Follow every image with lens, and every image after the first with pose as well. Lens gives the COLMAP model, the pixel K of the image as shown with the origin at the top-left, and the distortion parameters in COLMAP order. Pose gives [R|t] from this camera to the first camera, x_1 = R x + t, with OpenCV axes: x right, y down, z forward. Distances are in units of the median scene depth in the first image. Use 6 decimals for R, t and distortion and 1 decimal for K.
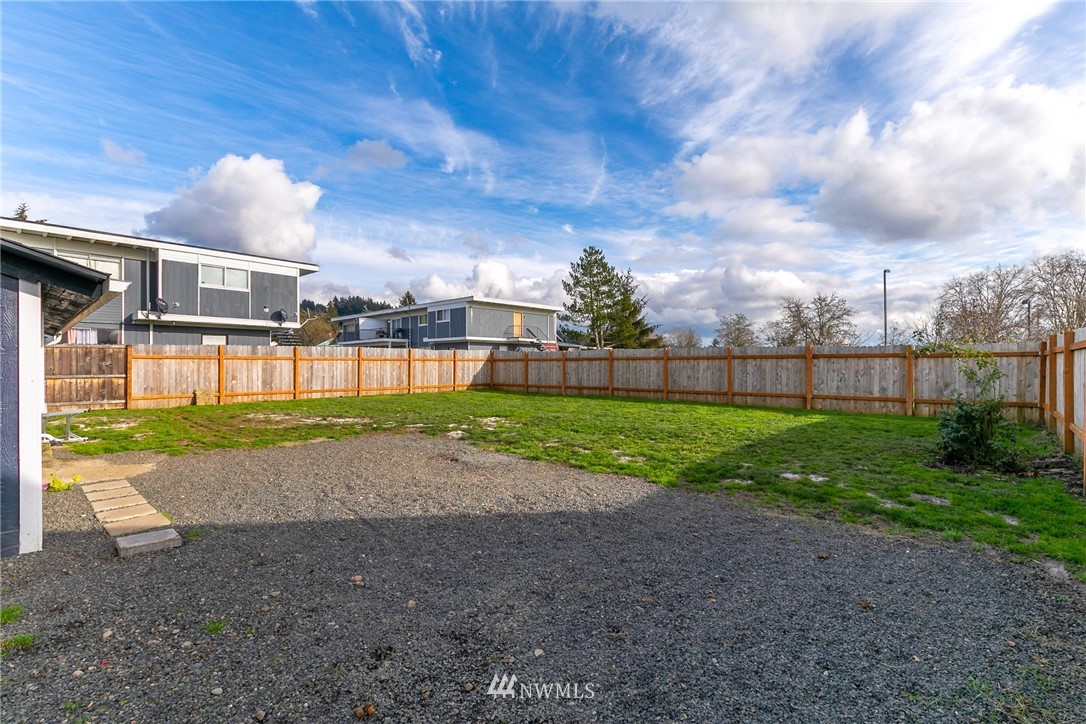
lens RADIAL K [[482.4, 0, 543.4], [0, 482.4, 363.1], [0, 0, 1]] dist [0.001590, 0.000074]
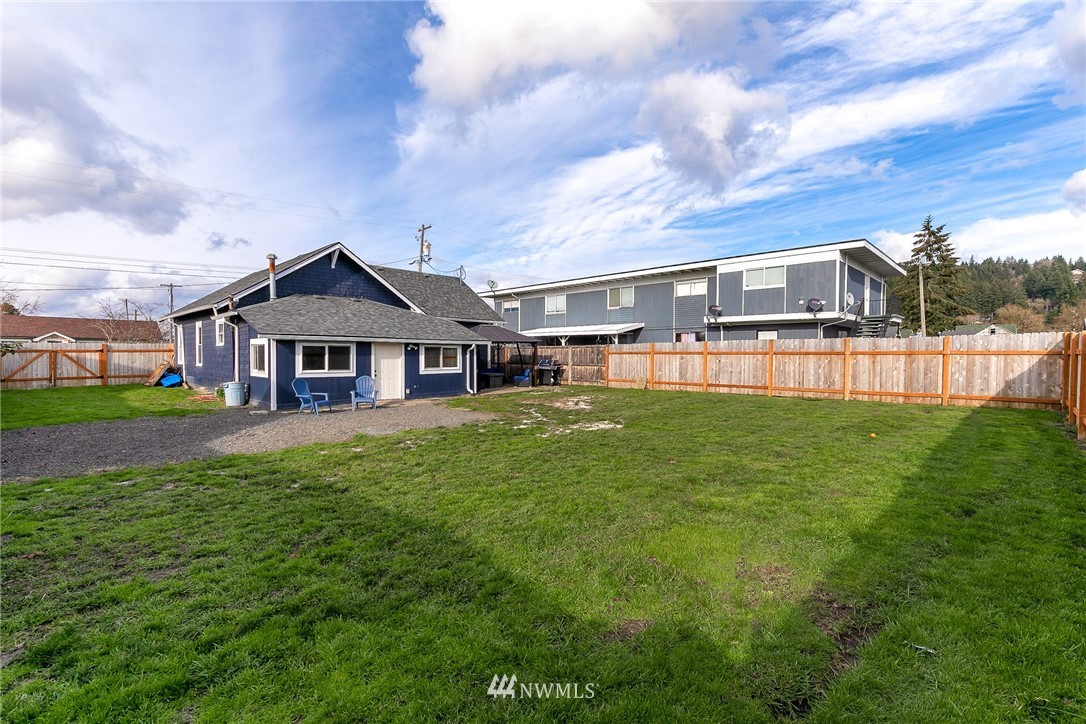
lens RADIAL K [[482.4, 0, 542.2], [0, 482.4, 359.9], [0, 0, 1]] dist [0.001590, 0.000074]
pose [[-0.024384, 0.011583, -0.999636, 0.449534], [-0.000655, 0.999932, 0.011602, -0.005342], [0.999702, 0.000937, -0.024375, 0.552750]]
